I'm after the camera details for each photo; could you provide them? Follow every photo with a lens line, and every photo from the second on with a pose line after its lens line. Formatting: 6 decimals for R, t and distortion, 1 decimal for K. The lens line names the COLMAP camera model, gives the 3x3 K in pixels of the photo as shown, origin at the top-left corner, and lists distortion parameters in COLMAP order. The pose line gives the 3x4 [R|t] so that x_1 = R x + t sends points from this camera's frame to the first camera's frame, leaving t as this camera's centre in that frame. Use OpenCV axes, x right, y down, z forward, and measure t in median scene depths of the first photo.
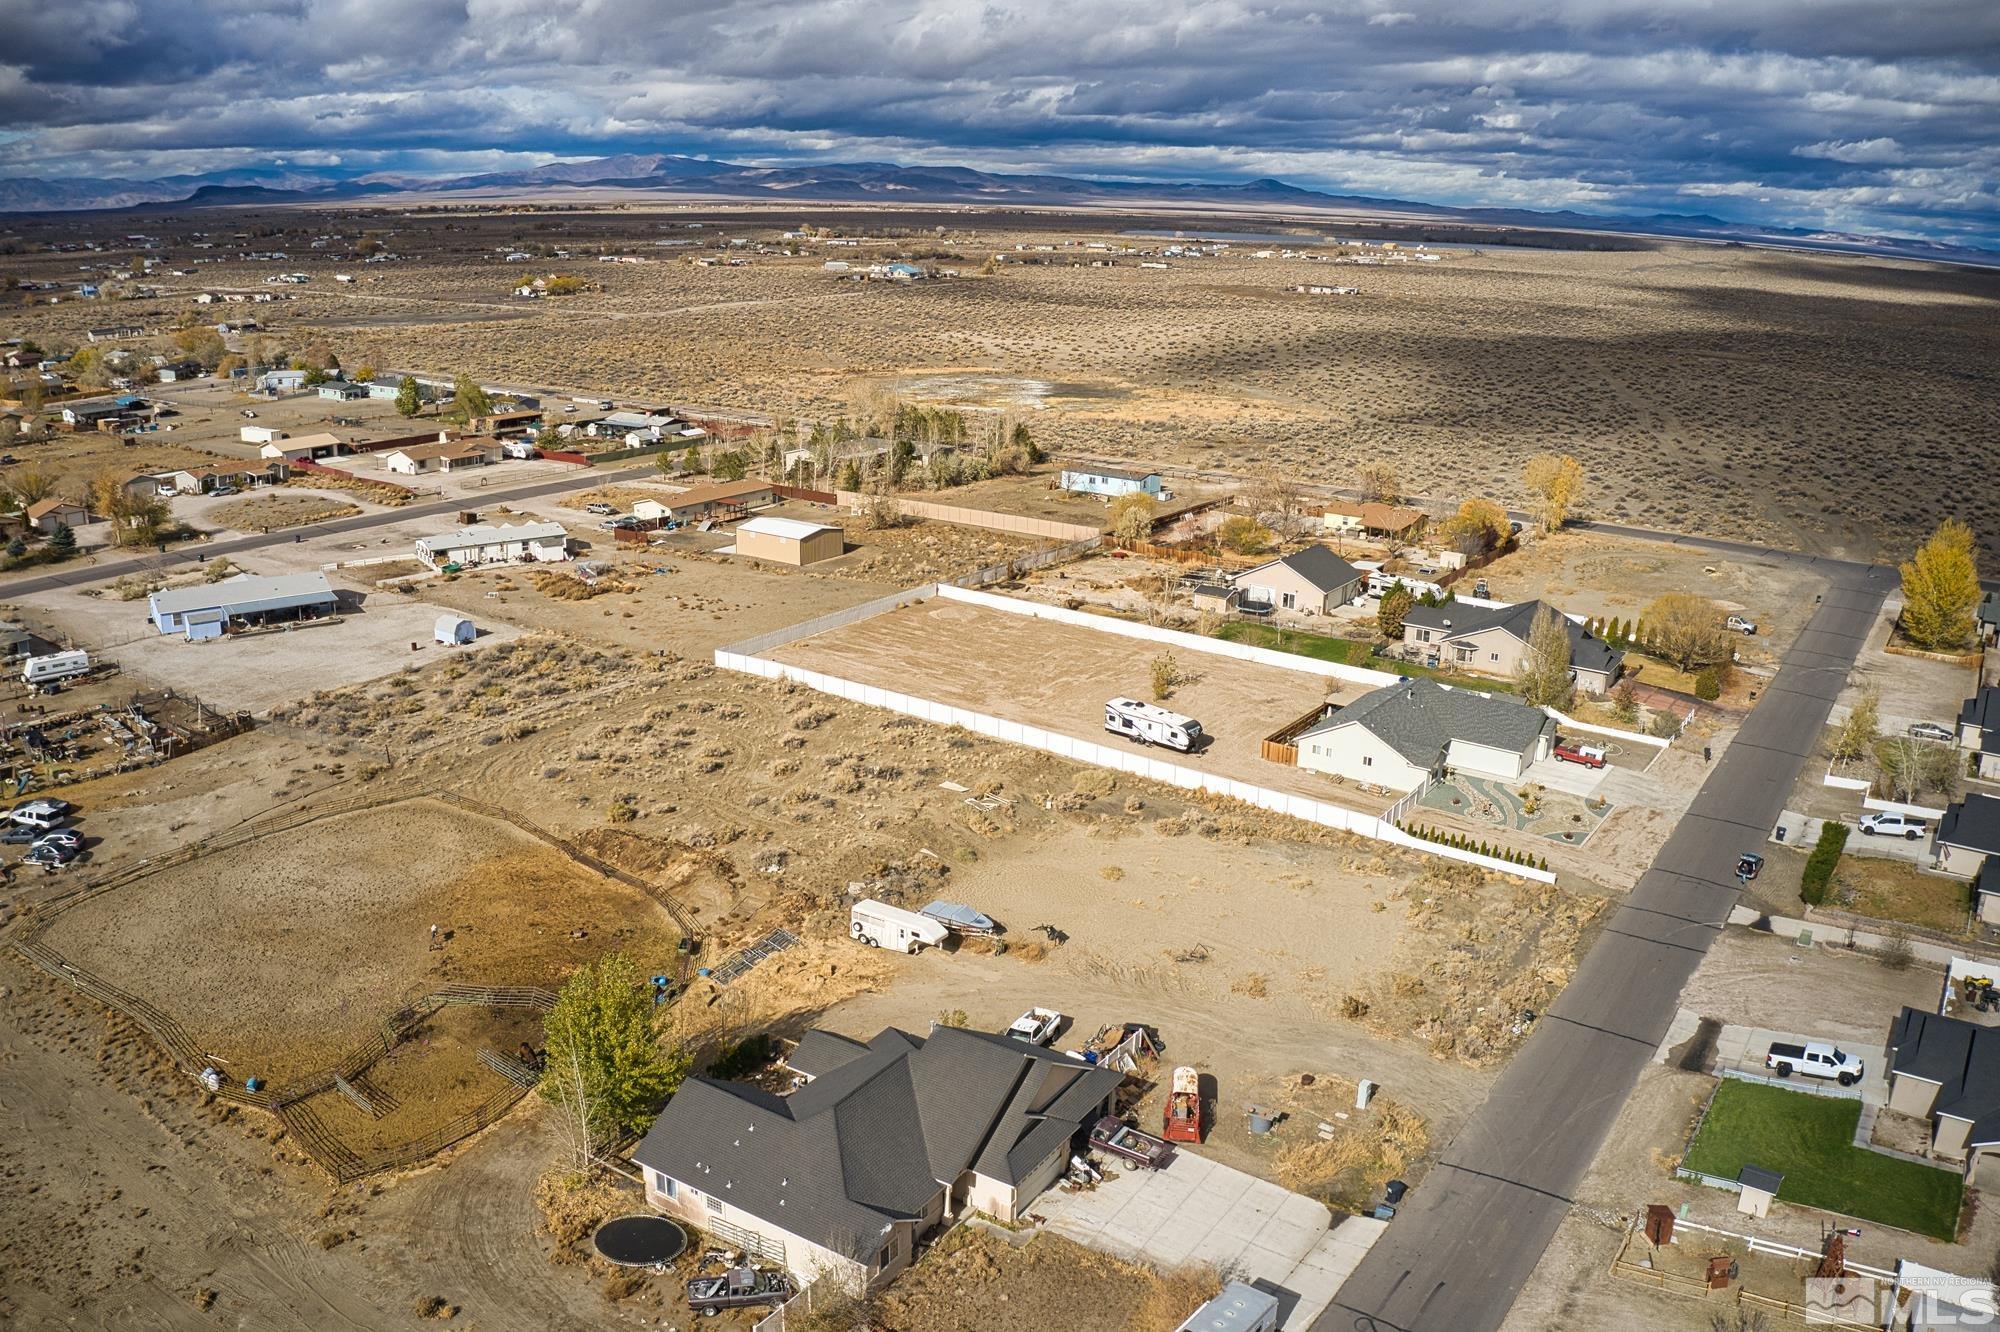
lens RADIAL K [[1588.2, 0, 1005.7], [0, 1588.2, 658.5], [0, 0, 1]] dist [-0.183190, 0.018976]
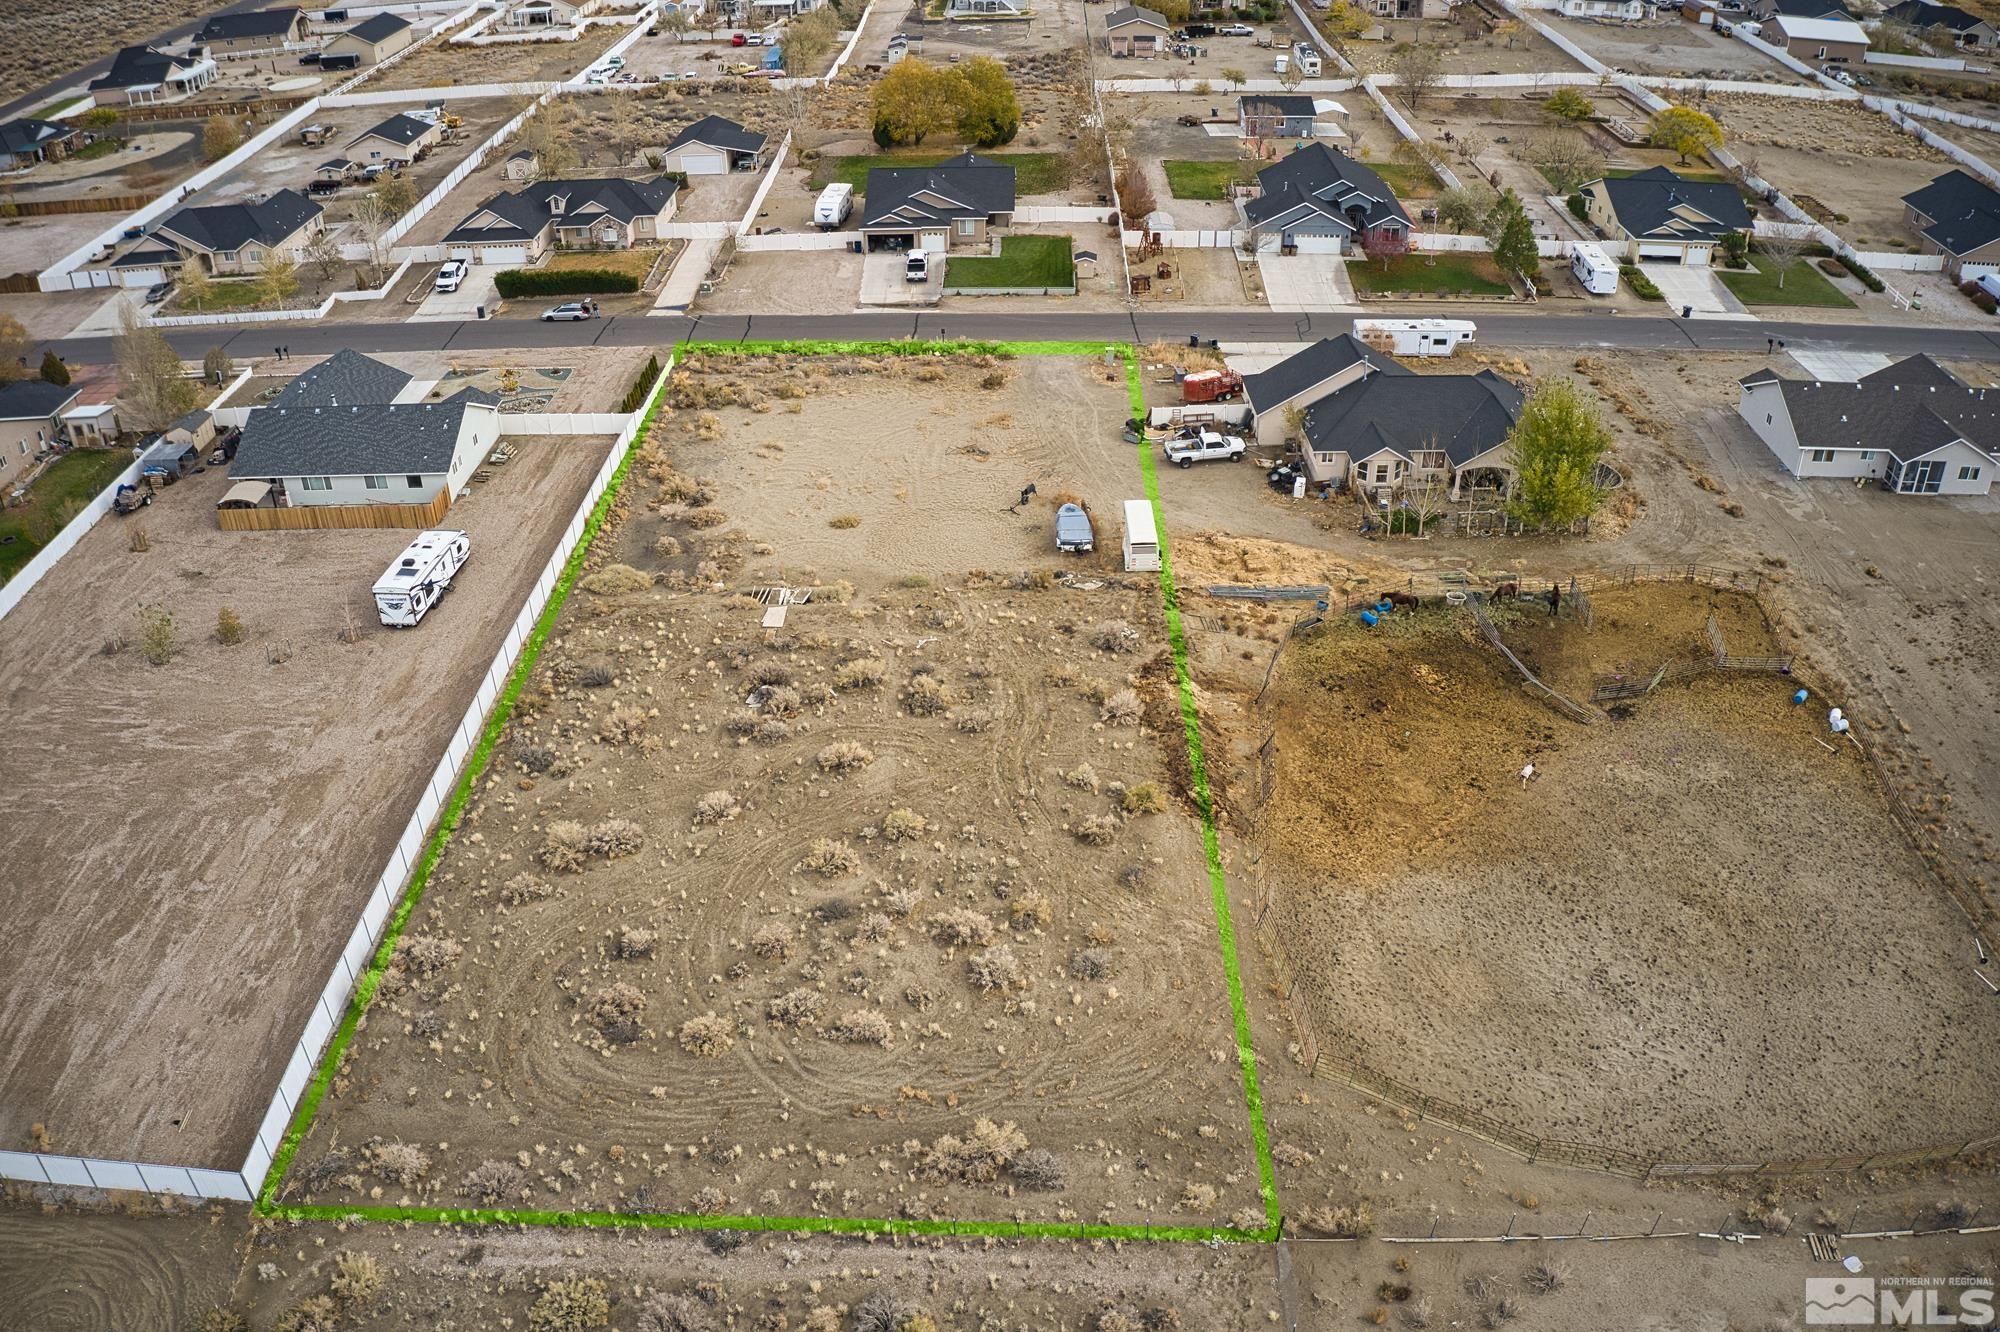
lens RADIAL K [[1588.2, 0, 1005.7], [0, 1588.2, 658.5], [0, 0, 1]] dist [-0.183190, 0.018976]
pose [[-0.555956, -0.458790, 0.693127, -0.531835], [0.235561, 0.712726, 0.660706, -0.316506], [-0.797135, 0.530598, -0.288171, 1.009416]]
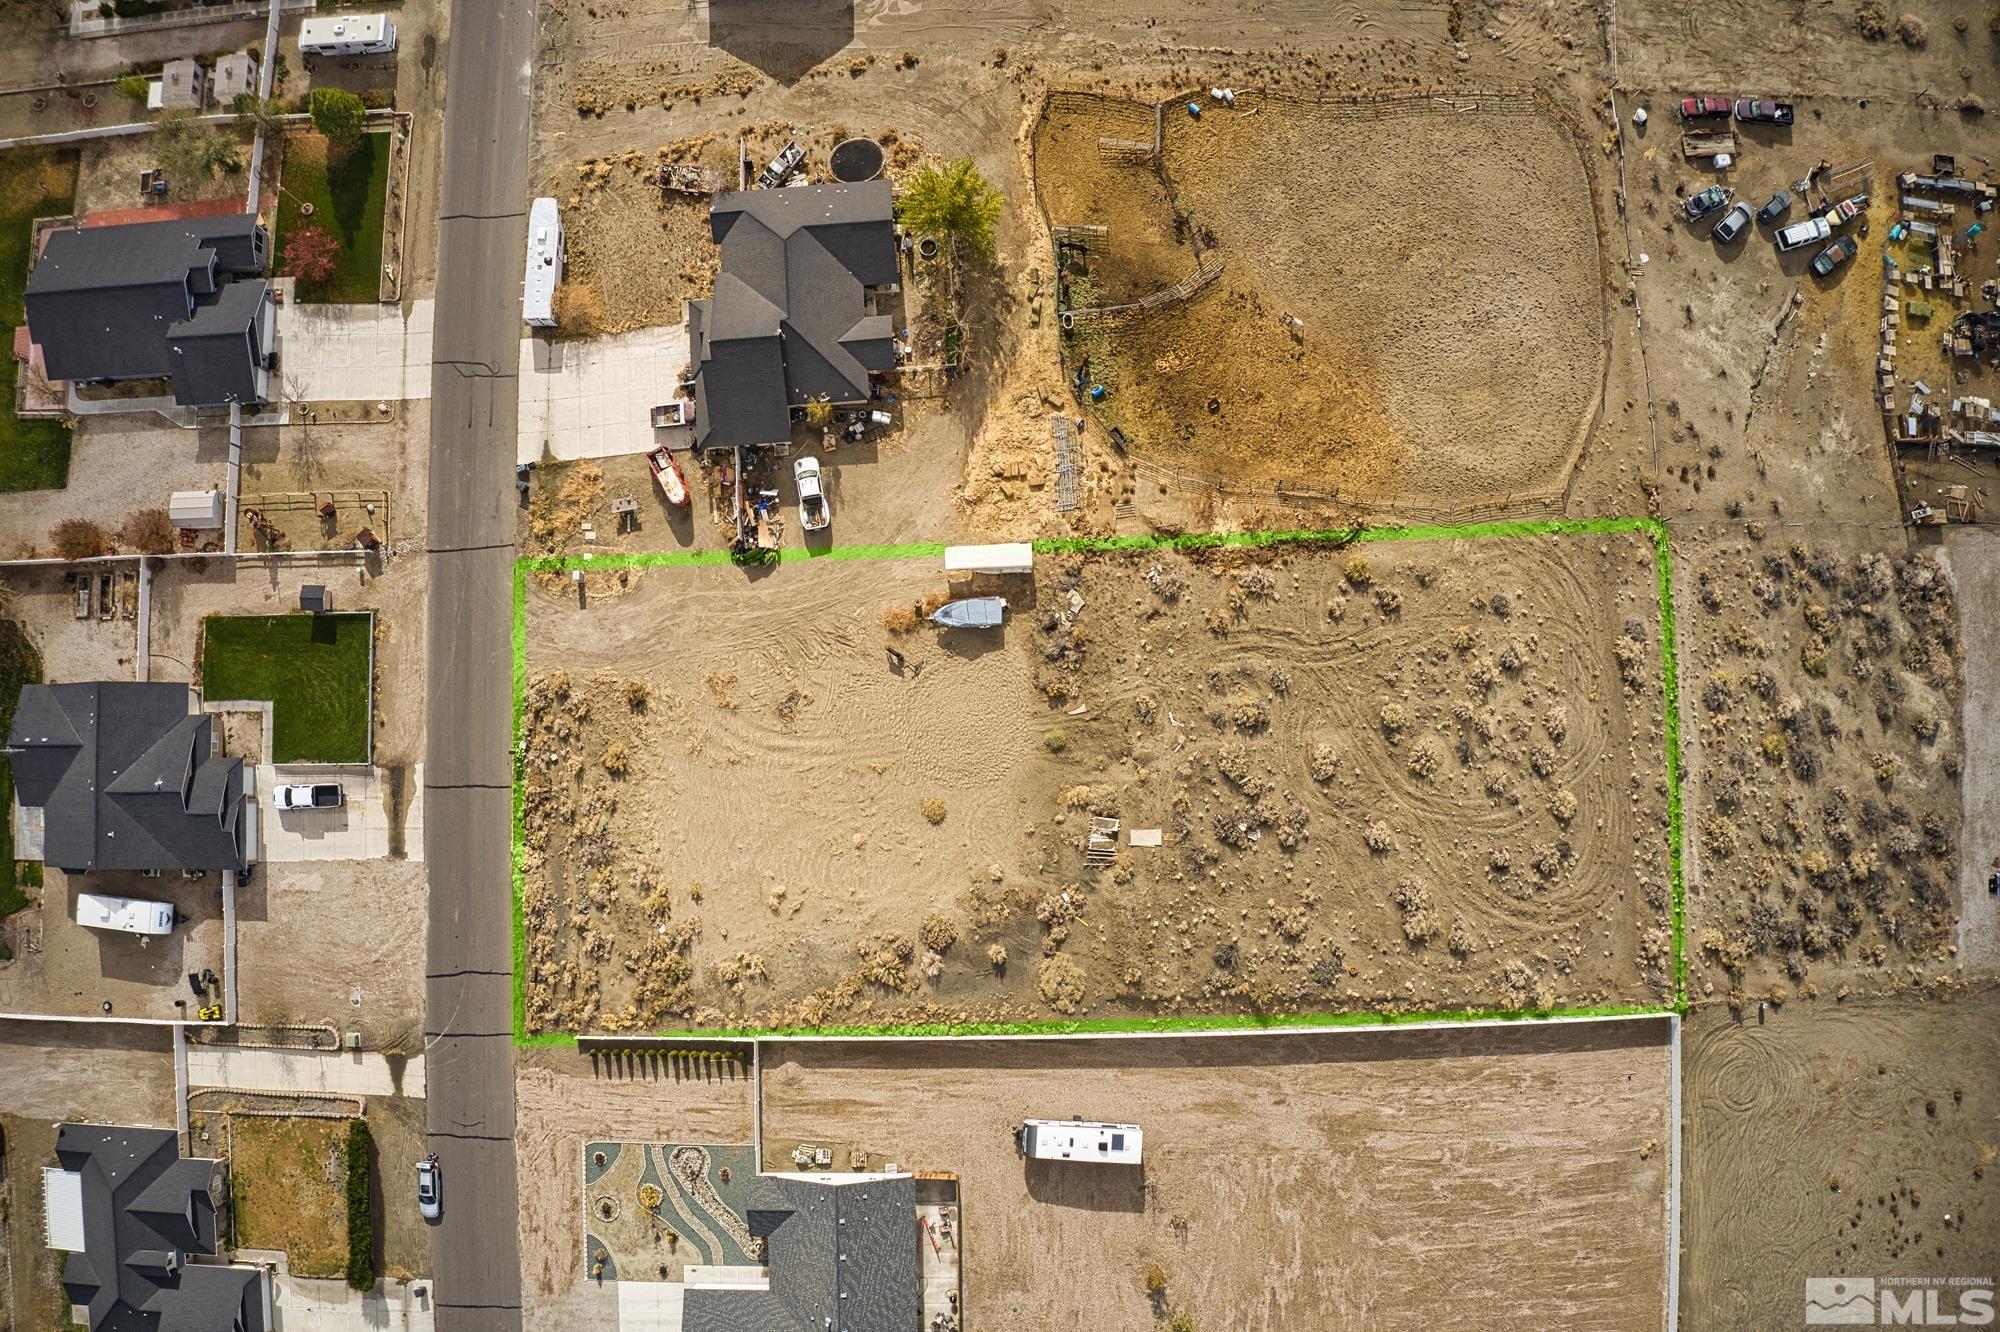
lens RADIAL K [[1588.2, 0, 1005.7], [0, 1588.2, 658.5], [0, 0, 1]] dist [-0.183190, 0.018976]
pose [[-0.812180, 0.580301, -0.060111, 0.027061], [-0.171338, -0.138764, 0.975391, -0.722532], [0.557680, 0.802493, 0.212129, 0.594226]]
